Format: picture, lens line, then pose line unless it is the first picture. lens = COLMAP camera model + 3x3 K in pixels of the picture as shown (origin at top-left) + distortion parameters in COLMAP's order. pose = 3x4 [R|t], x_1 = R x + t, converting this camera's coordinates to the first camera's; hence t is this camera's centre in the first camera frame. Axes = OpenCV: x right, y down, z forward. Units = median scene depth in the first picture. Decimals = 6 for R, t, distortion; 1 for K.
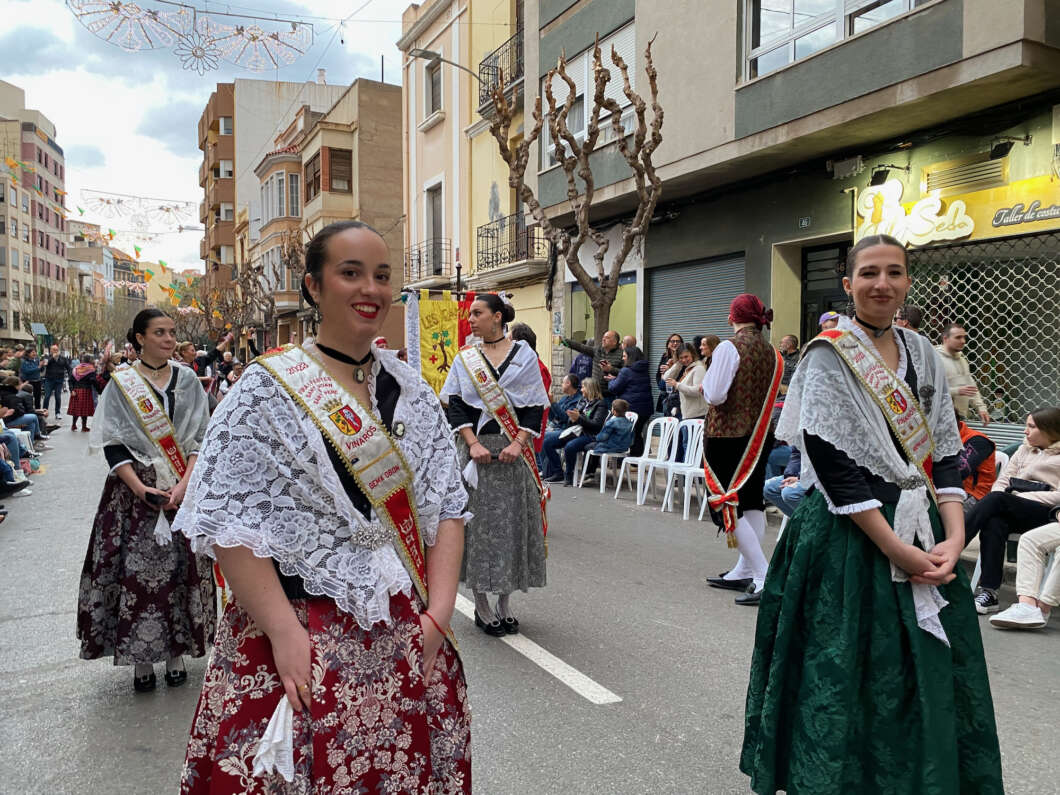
lens RADIAL K [[840.7, 0, 533.2], [0, 840.7, 392.0], [0, 0, 1]] dist [0.010826, -0.004308]
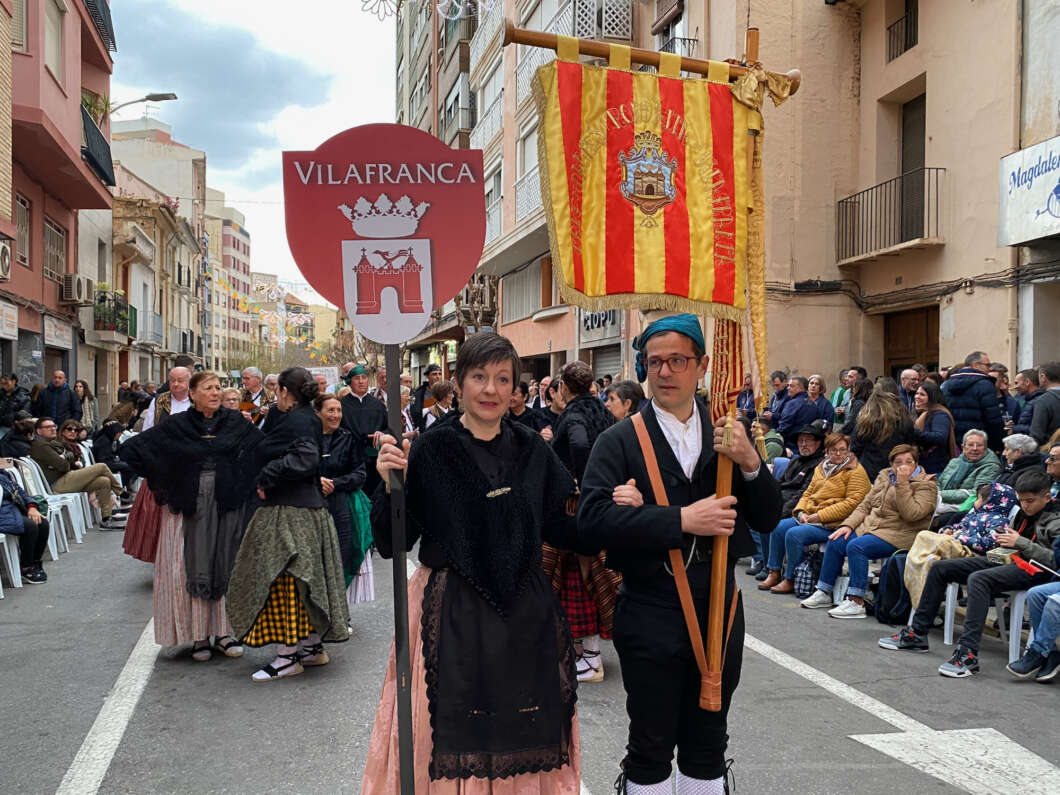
lens RADIAL K [[894.8, 0, 544.9], [0, 894.8, 407.4], [0, 0, 1]] dist [0.011921, -0.051067]
pose [[0.983084, 0.007865, -0.182985, 0.285563], [-0.011906, 0.999709, -0.020996, 0.017871], [0.182766, 0.022820, 0.982892, -0.526657]]
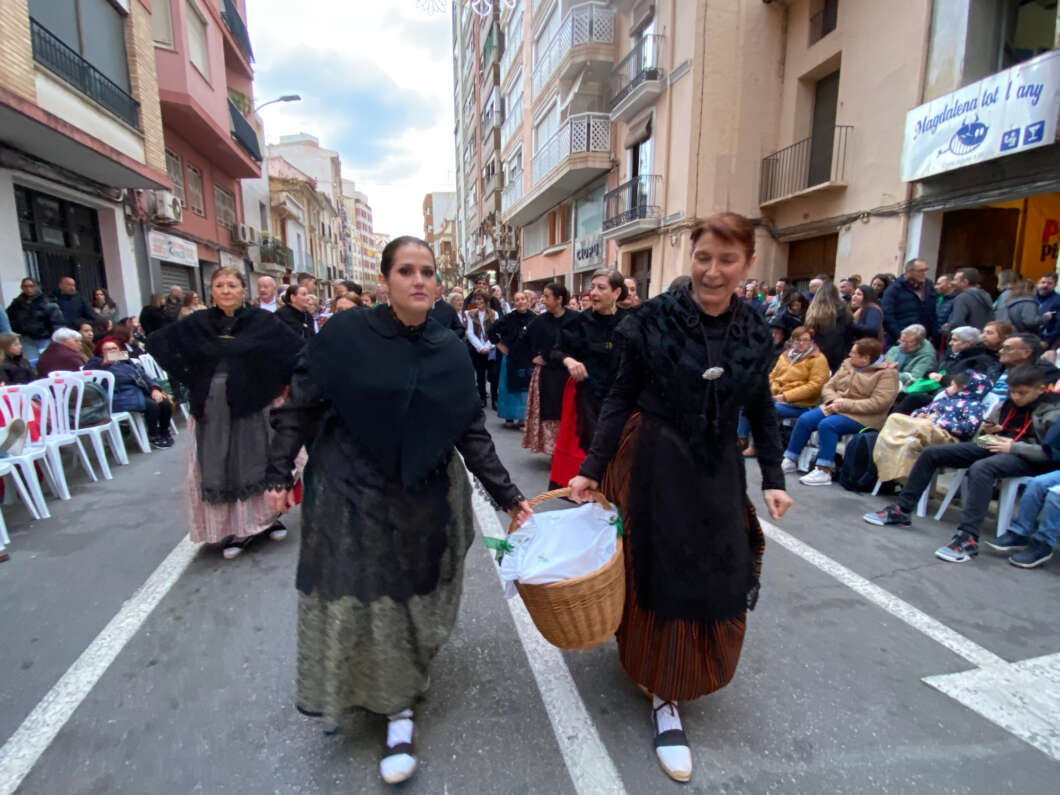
lens RADIAL K [[508.6, 0, 530.2], [0, 508.6, 404.2], [0, 0, 1]] dist [0.009900, -0.011346]
pose [[0.975957, 0.039501, -0.214352, 0.277585], [-0.005664, 0.987705, 0.156225, 0.018038], [0.217888, -0.151255, 0.964182, -0.492329]]
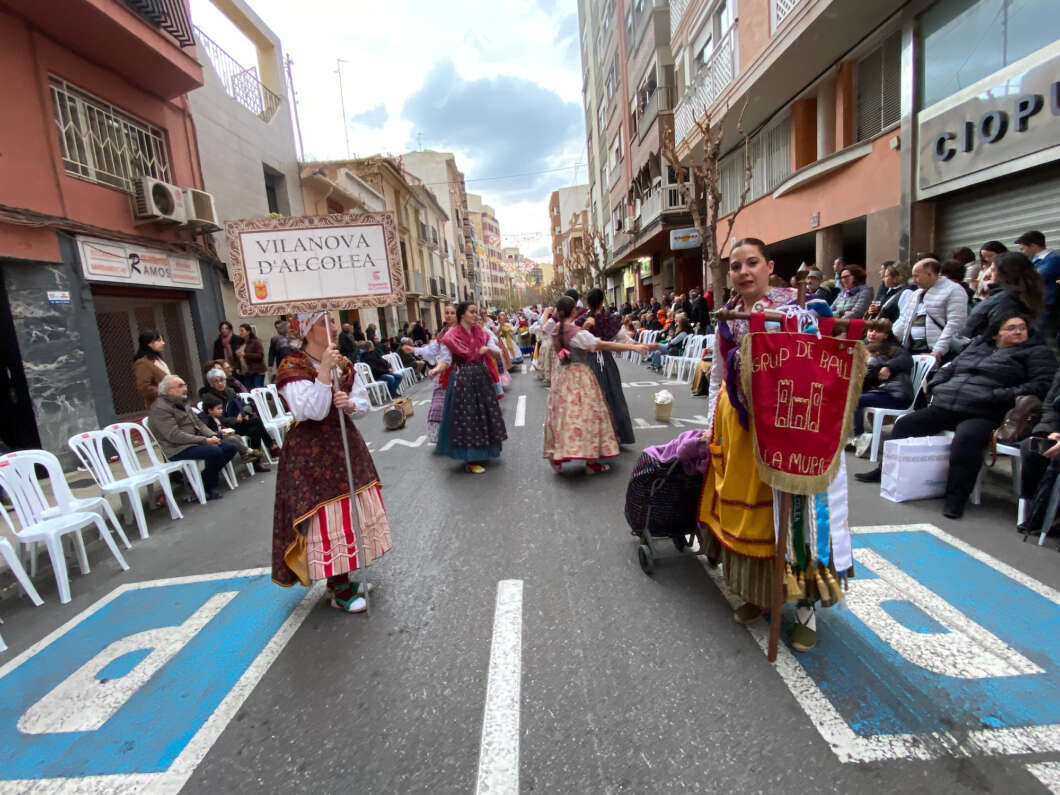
lens RADIAL K [[508.6, 0, 518.5], [0, 508.6, 418.0], [0, 0, 1]] dist [0.009900, -0.011346]
pose [[0.877818, 0.012406, -0.478834, 0.211345], [0.072772, 0.984606, 0.158918, 0.012042], [0.473434, -0.174346, 0.863402, -0.337867]]
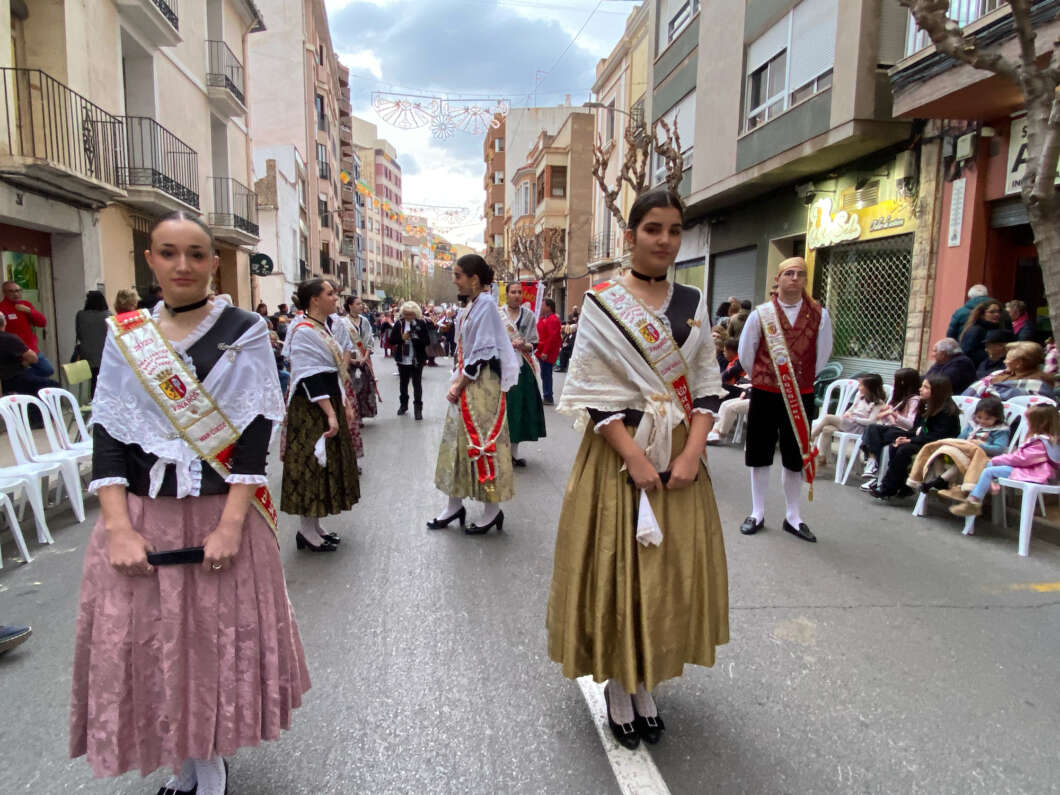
lens RADIAL K [[659.2, 0, 527.4], [0, 659.2, 412.3], [0, 0, 1]] dist [0.029571, -0.027133]
pose [[0.946293, 0.054441, -0.318693, 0.049784], [-0.020499, 0.993841, 0.108904, 0.002011], [0.322659, -0.096522, 0.941581, -0.054068]]
